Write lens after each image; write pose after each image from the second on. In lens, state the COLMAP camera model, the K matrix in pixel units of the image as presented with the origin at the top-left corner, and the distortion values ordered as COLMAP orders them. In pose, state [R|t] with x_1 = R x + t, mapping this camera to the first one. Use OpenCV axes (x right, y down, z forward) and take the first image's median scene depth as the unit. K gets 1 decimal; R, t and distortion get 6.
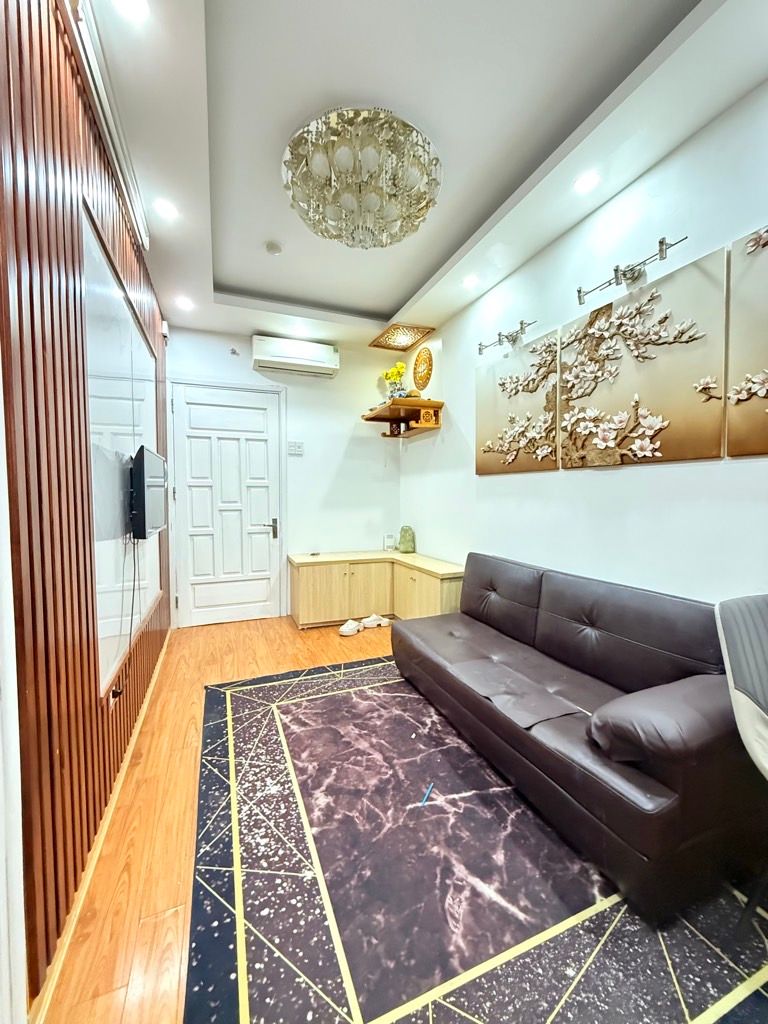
lens RADIAL K [[408.3, 0, 383.9], [0, 408.3, 510.9], [0, 0, 1]] dist [-0.000754, 0.000595]
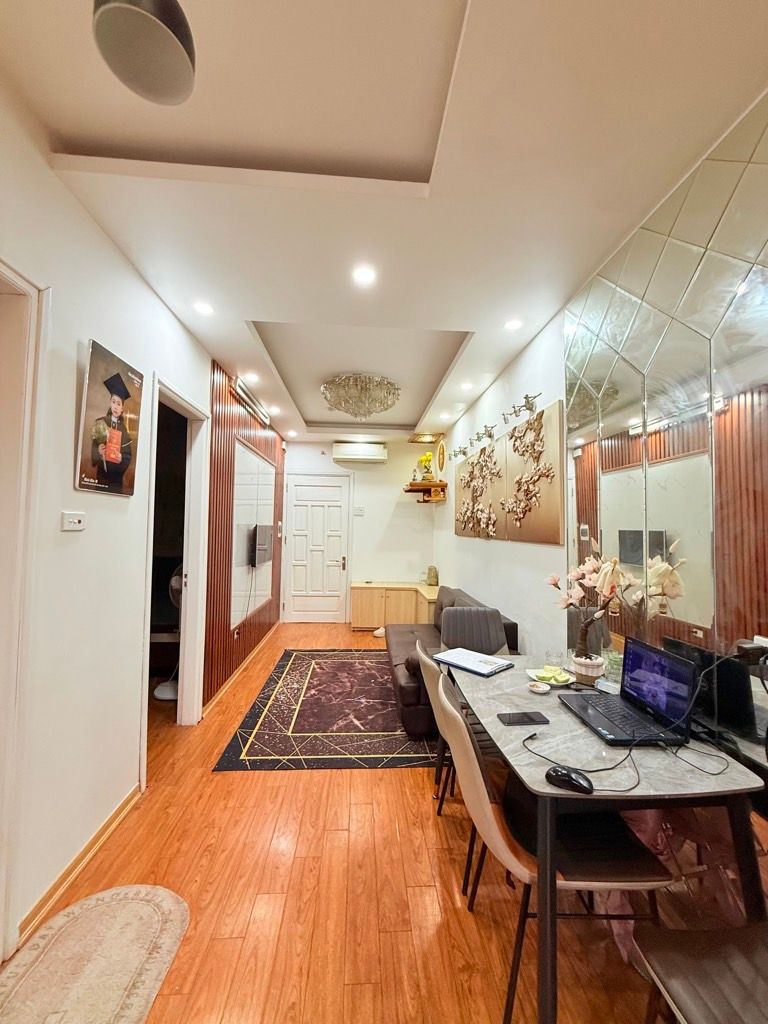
lens RADIAL K [[408.3, 0, 383.1], [0, 408.3, 510.4], [0, 0, 1]] dist [-0.000754, 0.000595]
pose [[0.946629, 0.004960, -0.322287, 0.675848], [-0.031783, 0.996445, -0.078018, -0.075727], [0.320754, 0.084097, 0.943422, -0.765295]]
